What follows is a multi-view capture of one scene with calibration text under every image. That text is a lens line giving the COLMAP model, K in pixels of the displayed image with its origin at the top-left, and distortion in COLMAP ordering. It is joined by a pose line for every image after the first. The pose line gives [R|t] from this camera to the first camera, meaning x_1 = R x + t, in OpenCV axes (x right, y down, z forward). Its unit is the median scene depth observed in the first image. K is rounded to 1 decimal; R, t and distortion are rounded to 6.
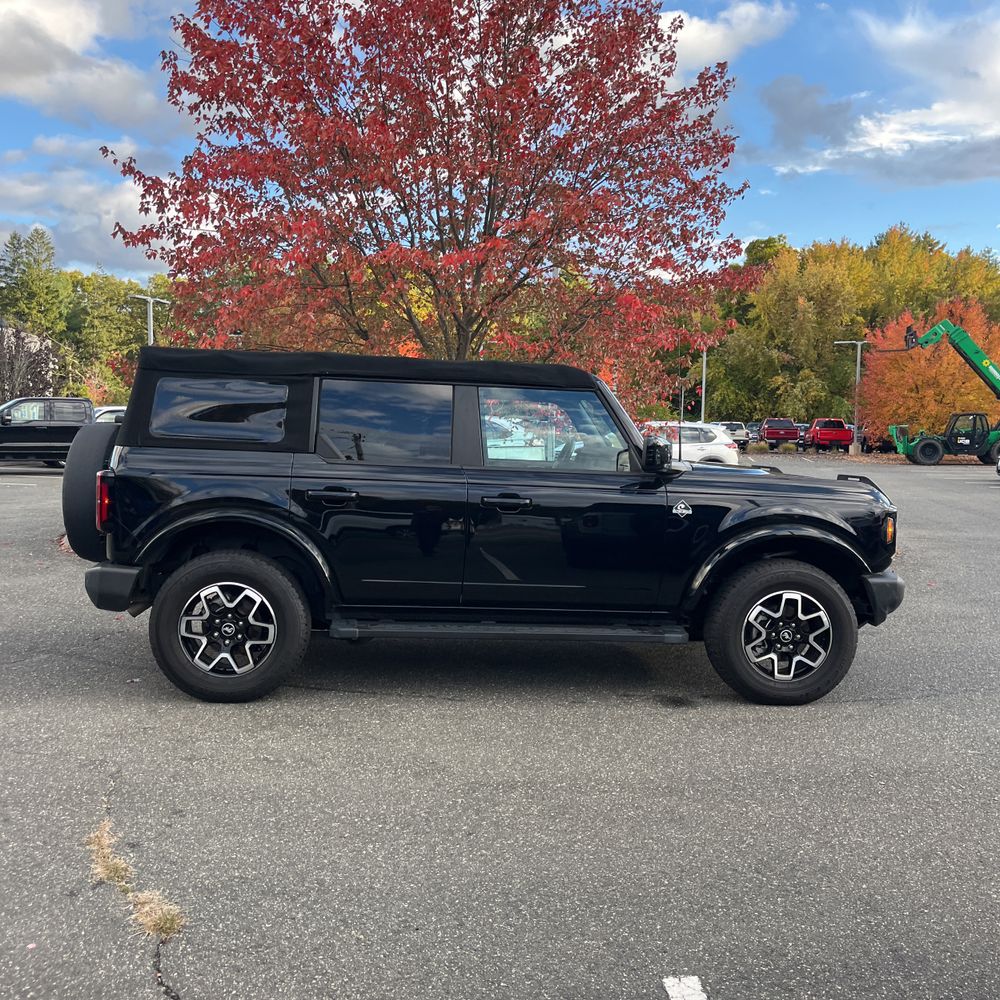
lens RADIAL K [[1022.3, 0, 517.9], [0, 1022.3, 494.3], [0, 0, 1]] dist [0.011565, 0.000000]
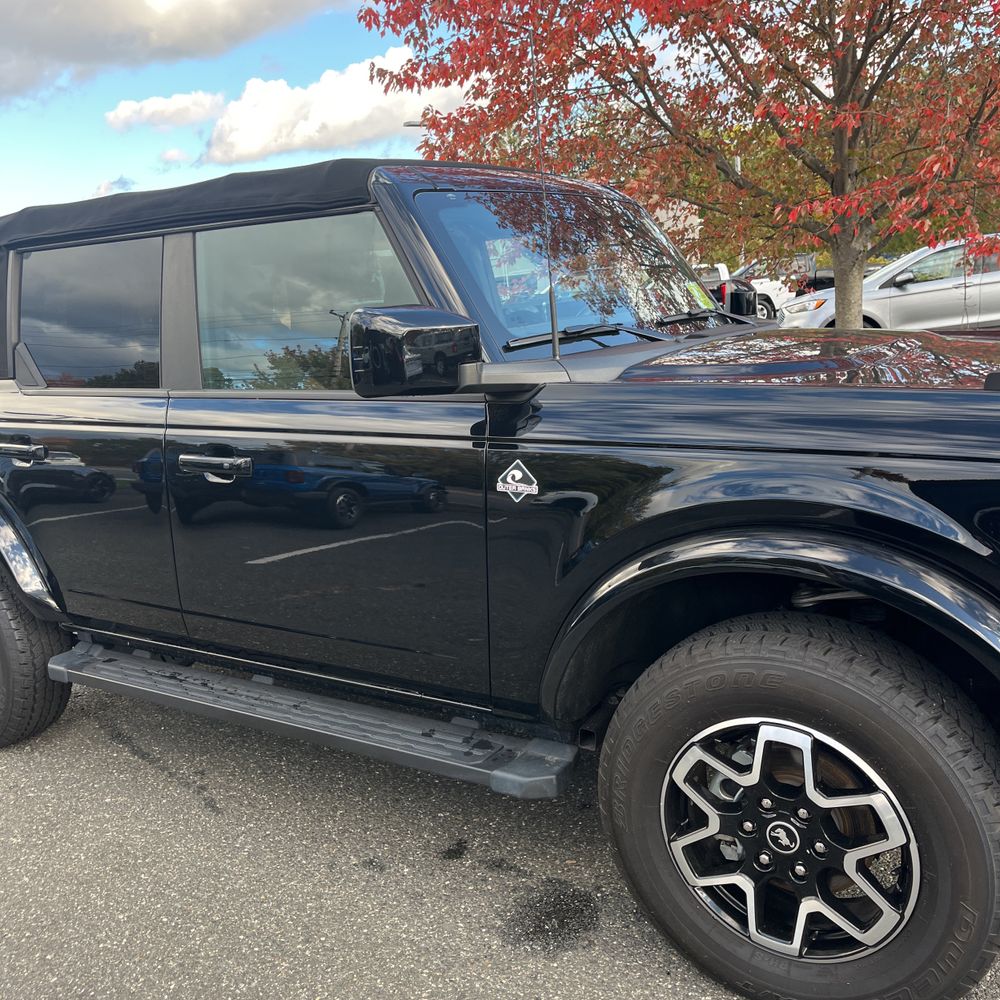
lens RADIAL K [[1022.3, 0, 496.4], [0, 1022.3, 503.6], [0, 0, 1]] dist [0.011565, 0.000000]
pose [[0.781954, 0.039923, -0.622057, 0.401781], [0.056517, 0.989296, 0.134536, -0.031394], [0.620769, -0.140358, 0.771327, 0.675711]]
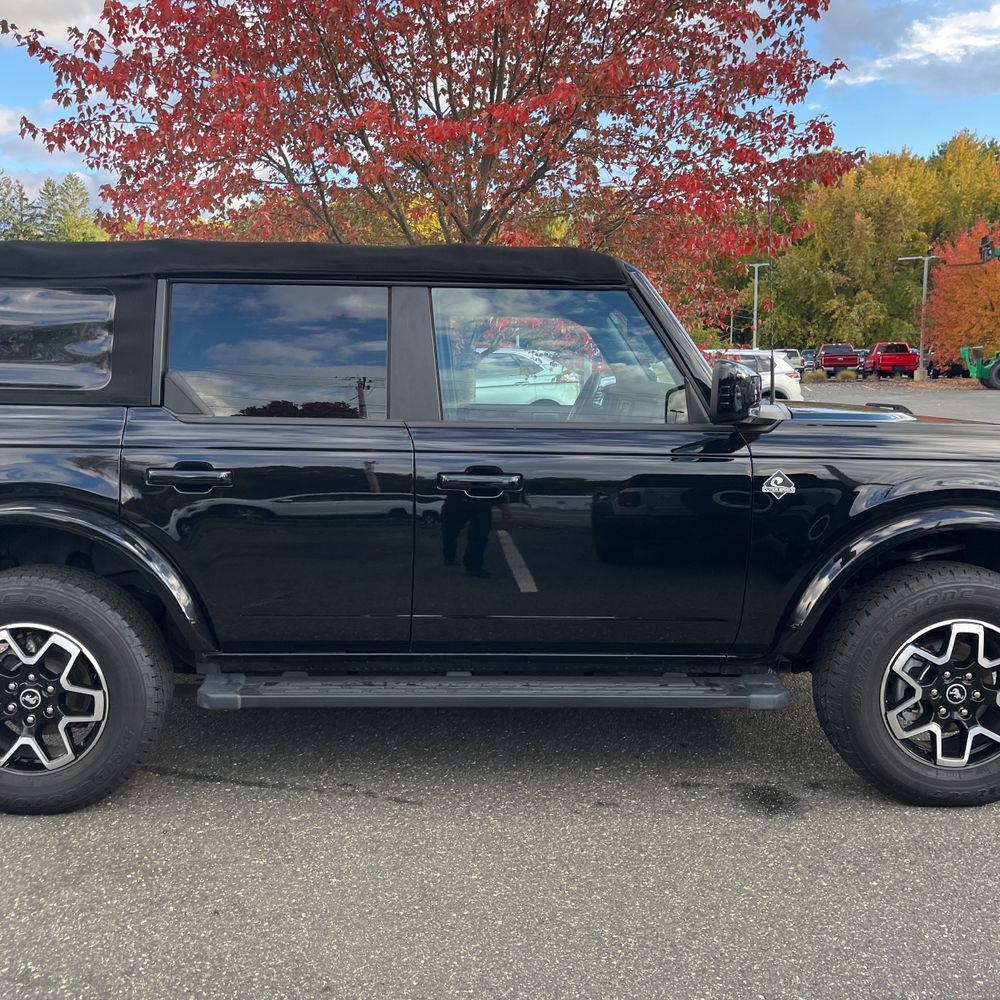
lens RADIAL K [[1022.3, 0, 493.6], [0, 1022.3, 501.5], [0, 0, 1]] dist [0.011565, 0.000000]
pose [[0.997476, -0.019516, -0.068271, 0.036368], [0.024181, 0.997379, 0.068187, -0.020236], [0.066761, -0.069666, 0.995334, 0.395426]]
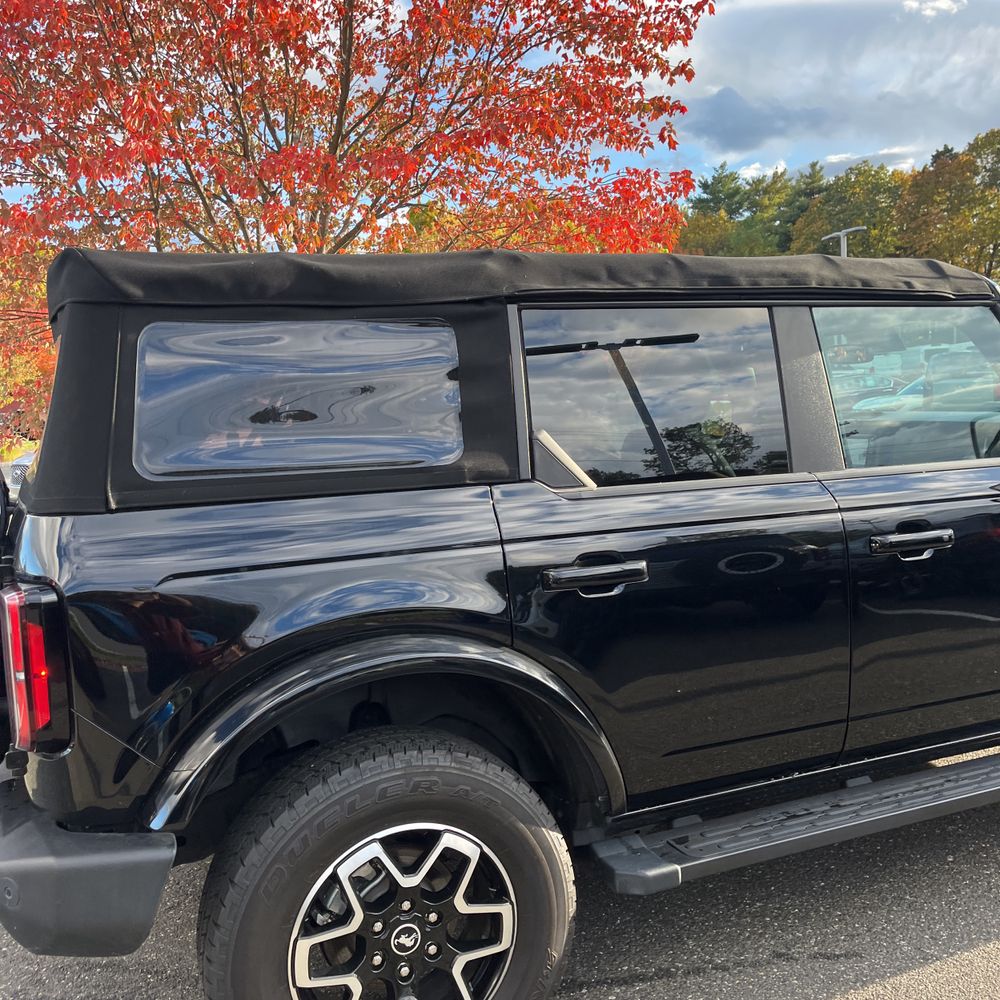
lens RADIAL K [[1022.3, 0, 483.9], [0, 1022.3, 493.8], [0, 0, 1]] dist [0.011565, 0.000000]
pose [[0.949562, -0.109634, 0.293788, -0.336463], [0.102847, 0.993952, 0.038503, -0.051965], [-0.296233, -0.006346, 0.955095, 0.578834]]
